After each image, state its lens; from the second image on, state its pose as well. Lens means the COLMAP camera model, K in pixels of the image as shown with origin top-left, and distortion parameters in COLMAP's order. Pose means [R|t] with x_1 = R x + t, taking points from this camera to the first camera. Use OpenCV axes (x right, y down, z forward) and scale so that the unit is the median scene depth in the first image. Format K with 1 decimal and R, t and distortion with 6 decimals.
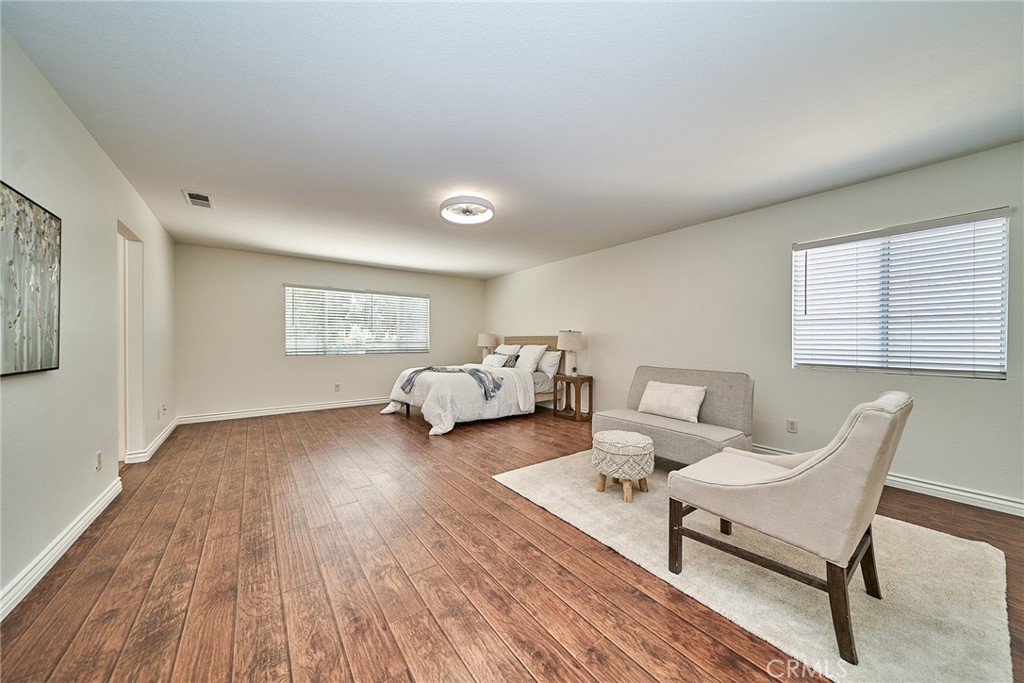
lens RADIAL K [[345.8, 0, 515.4], [0, 345.8, 342.2], [0, 0, 1]] dist [0.000137, 0.000123]
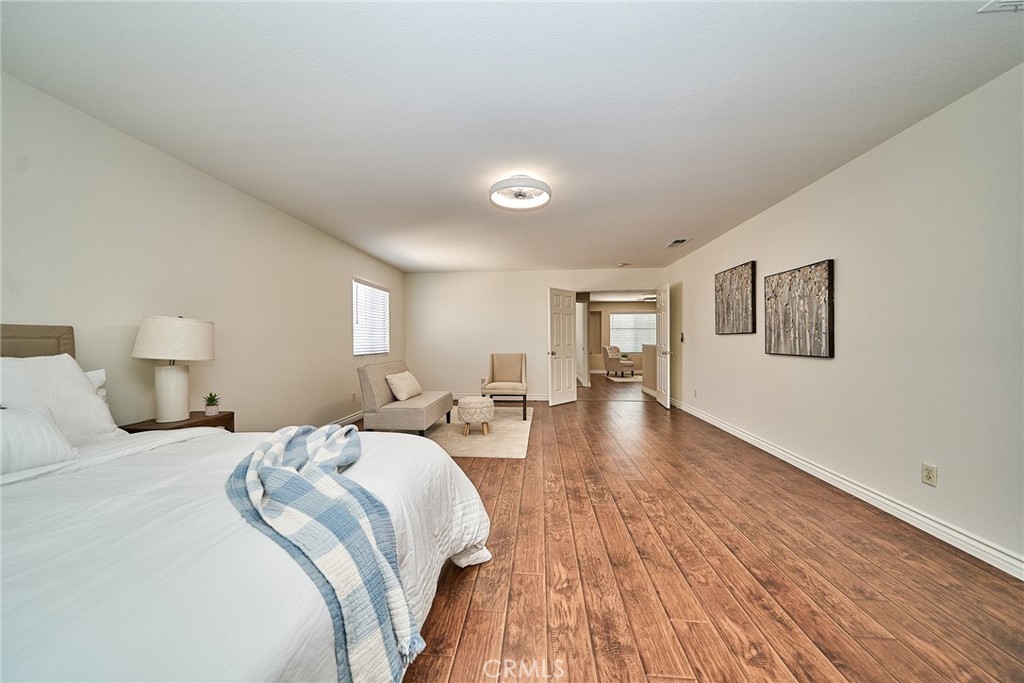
lens RADIAL K [[362.7, 0, 489.6], [0, 362.7, 342.0], [0, 0, 1]] dist [-0.000357, -0.000051]
pose [[-0.717764, -0.004746, 0.696270, -1.159586], [0.005524, 0.999906, 0.012510, -0.018420], [-0.696264, 0.012825, -0.717671, 2.732971]]
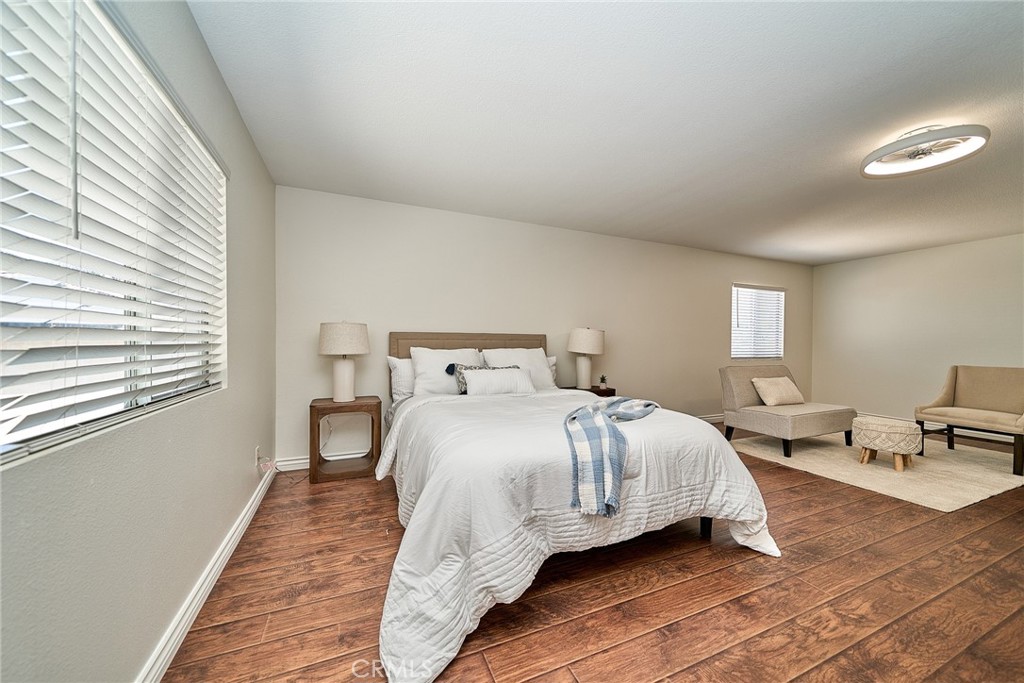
lens RADIAL K [[345.8, 0, 504.5], [0, 345.8, 343.1], [0, 0, 1]] dist [0.000137, 0.000123]
pose [[0.255816, -0.006948, 0.966701, -1.585364], [-0.001911, 0.999969, 0.007693, -0.020785], [-0.966724, -0.003815, 0.255795, 2.539144]]
